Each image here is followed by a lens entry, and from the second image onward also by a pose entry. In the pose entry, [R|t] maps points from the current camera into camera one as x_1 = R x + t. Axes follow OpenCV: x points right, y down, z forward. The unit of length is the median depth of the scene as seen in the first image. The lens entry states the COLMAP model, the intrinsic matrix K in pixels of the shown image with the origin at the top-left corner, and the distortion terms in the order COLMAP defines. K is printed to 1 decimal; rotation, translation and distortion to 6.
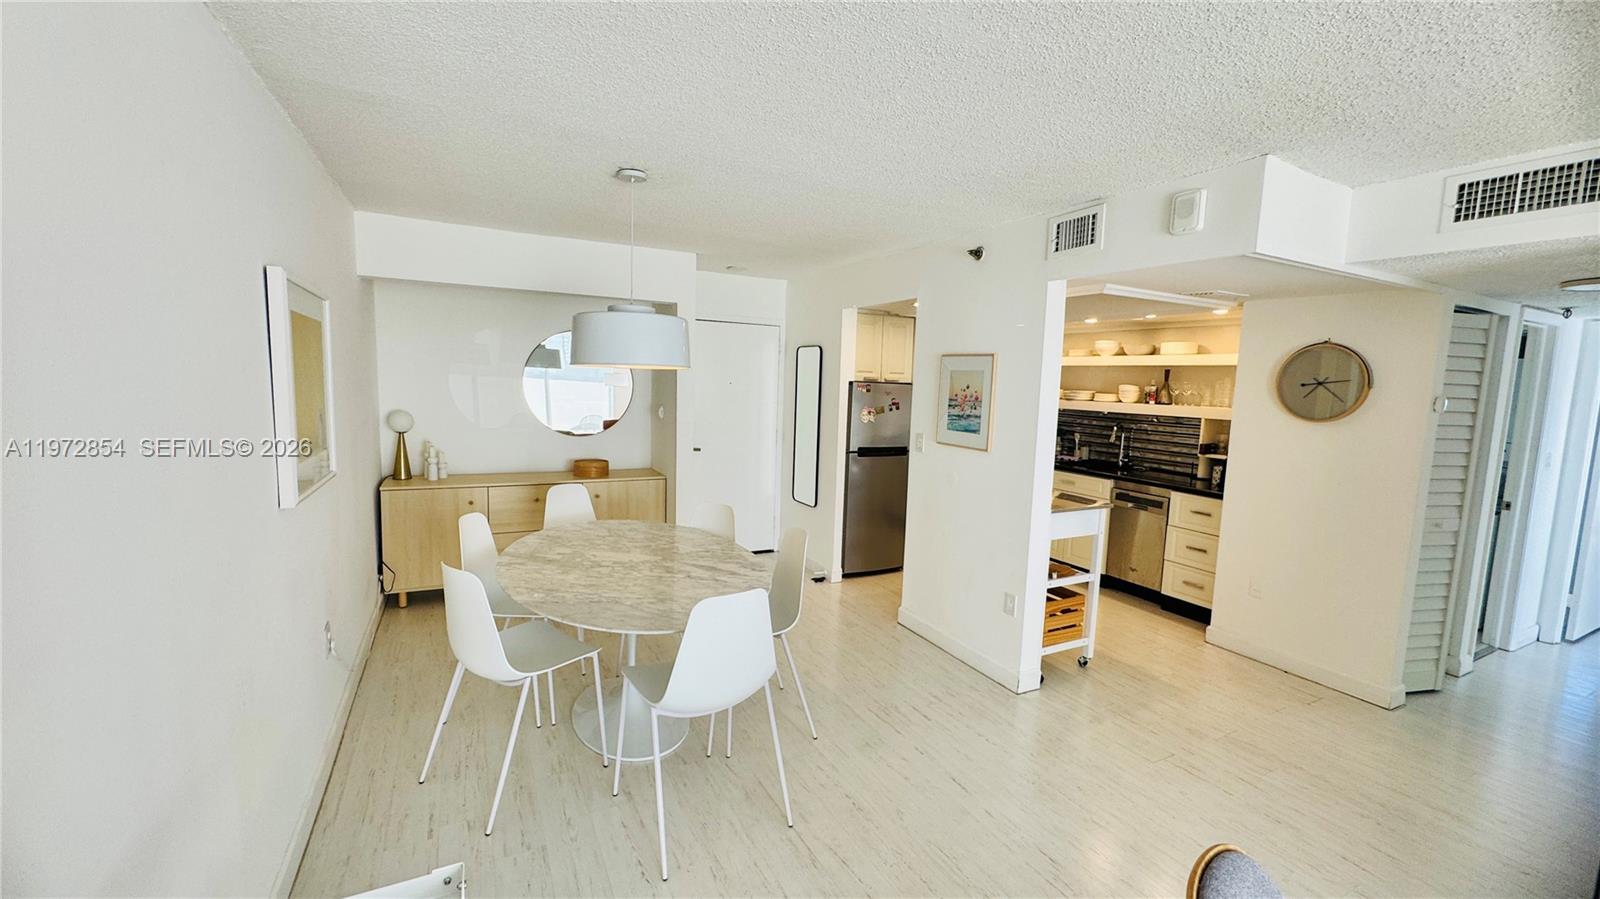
lens RADIAL K [[642.9, 0, 800.0], [0, 642.9, 449.5], [0, 0, 1]] dist [-0.005125, 0.000060]
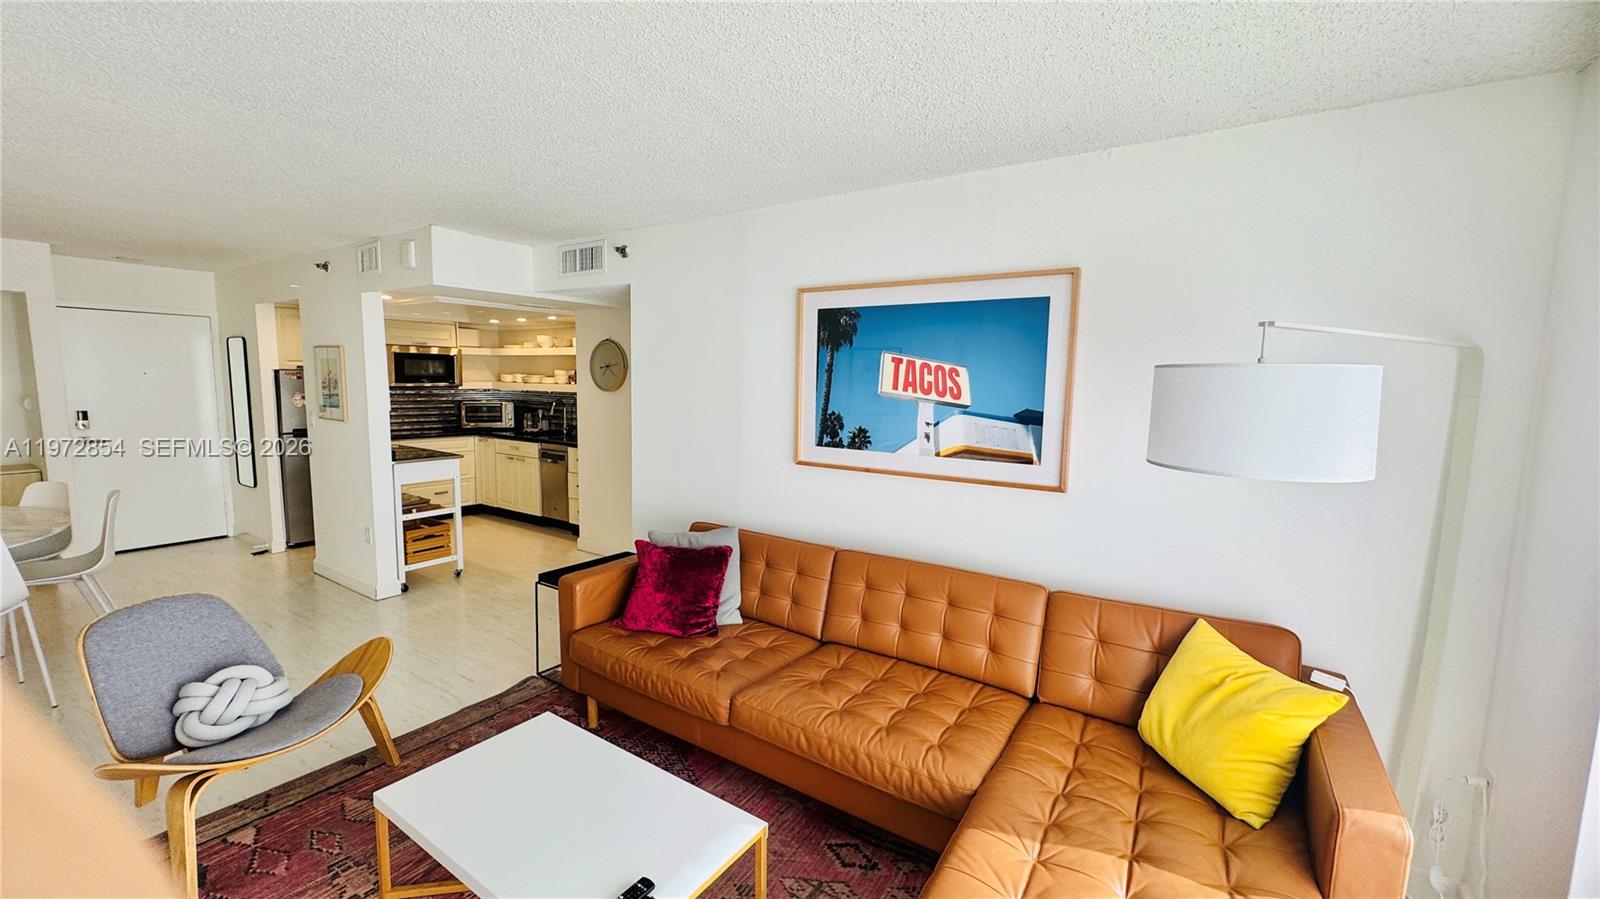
lens RADIAL K [[631.4, 0, 800.0], [0, 631.4, 449.5], [0, 0, 1]] dist [-0.001835, 0.000014]
pose [[0.877777, -0.069536, 0.473995, 0.375795], [0.061825, 0.997579, 0.031855, 0.057463], [-0.475062, 0.001343, 0.879951, -0.420742]]
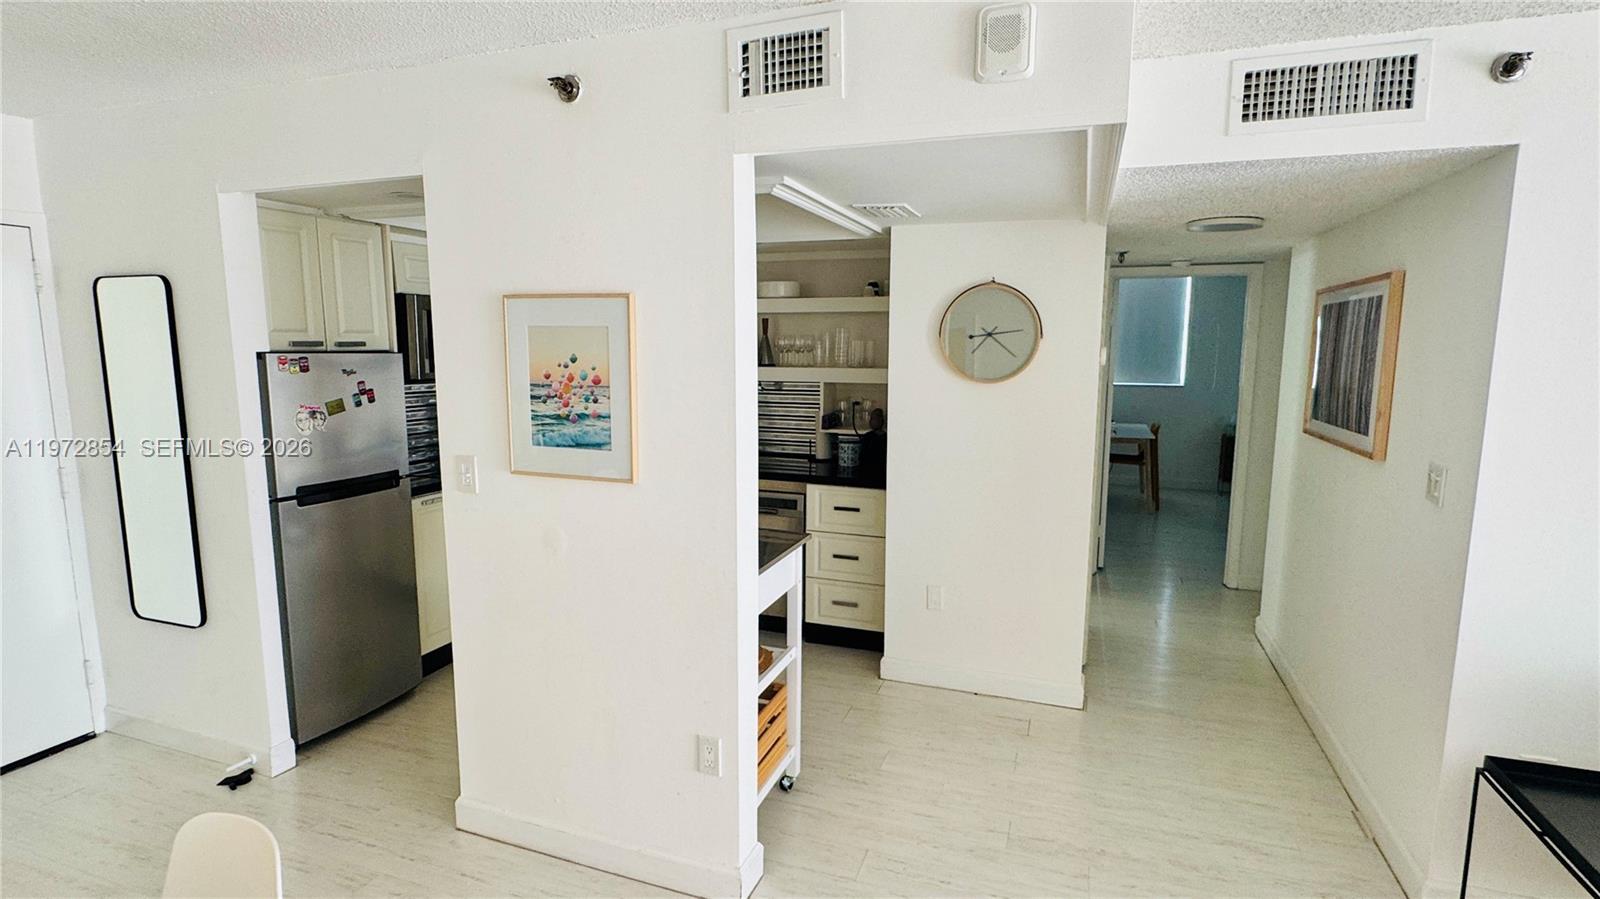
lens RADIAL K [[784.8, 0, 800.0], [0, 784.8, 449.5], [0, 0, 1]] dist [-0.000337, 0.000404]
pose [[0.739937, -0.122057, 0.661510, -0.018704], [0.094490, 0.992509, 0.077438, -0.045654], [-0.666007, 0.005207, 0.745927, 0.333459]]
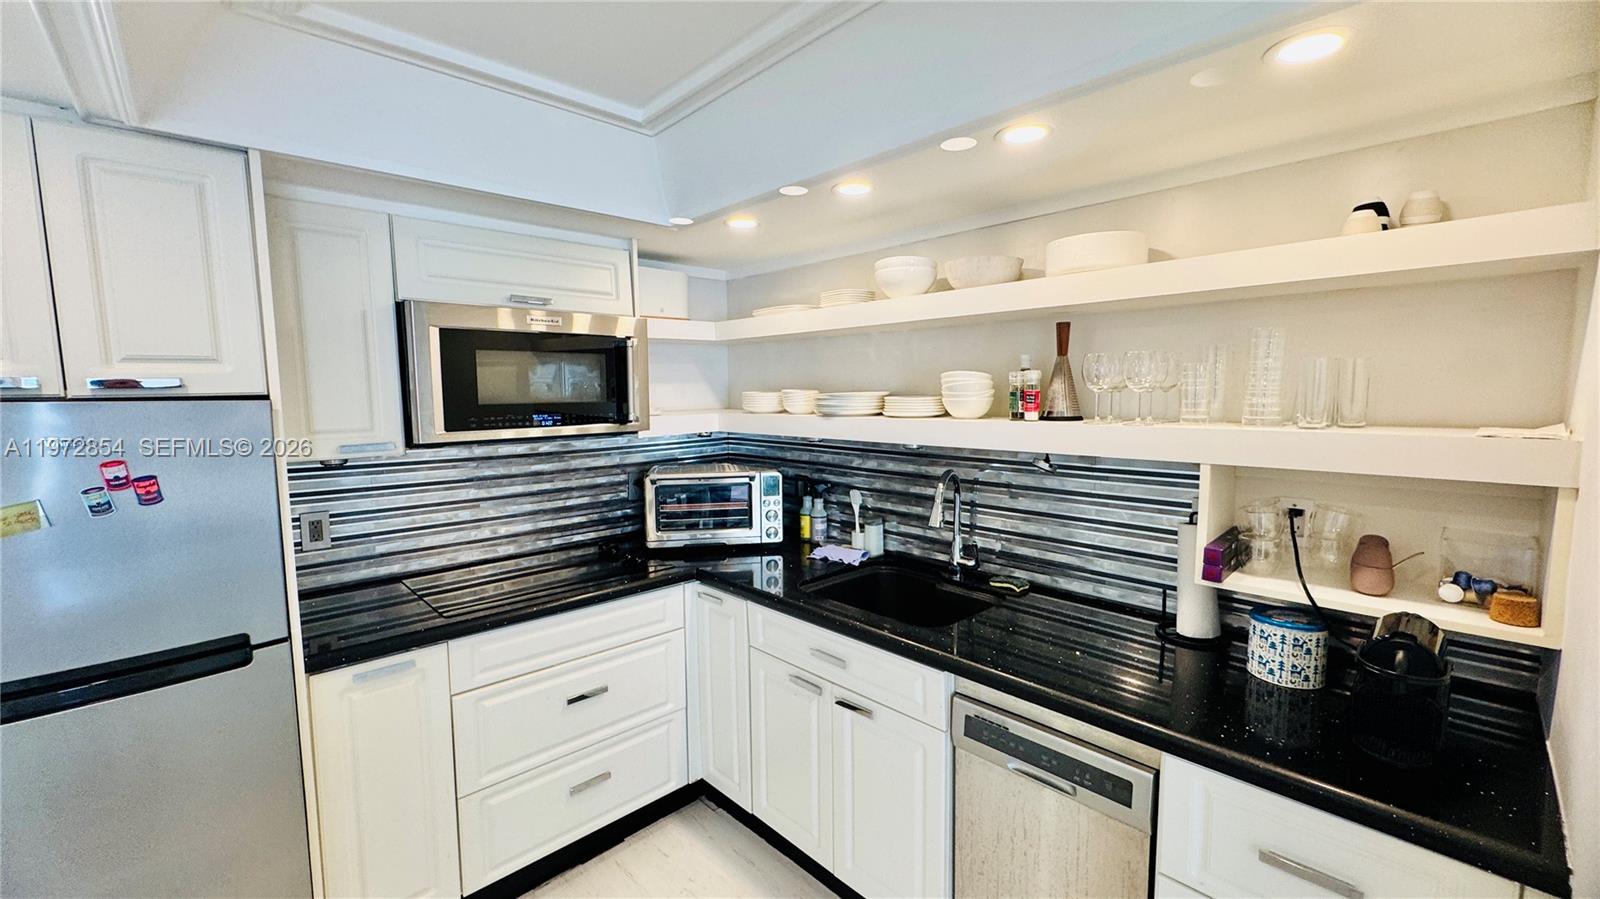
lens RADIAL K [[631.4, 0, 800.0], [0, 631.4, 449.5], [0, 0, 1]] dist [-0.001835, 0.000014]
pose [[0.961283, -0.071007, 0.266258, 0.373068], [0.074067, 0.997252, -0.001453, -0.072184], [-0.265424, 0.021117, 0.963901, 0.787455]]
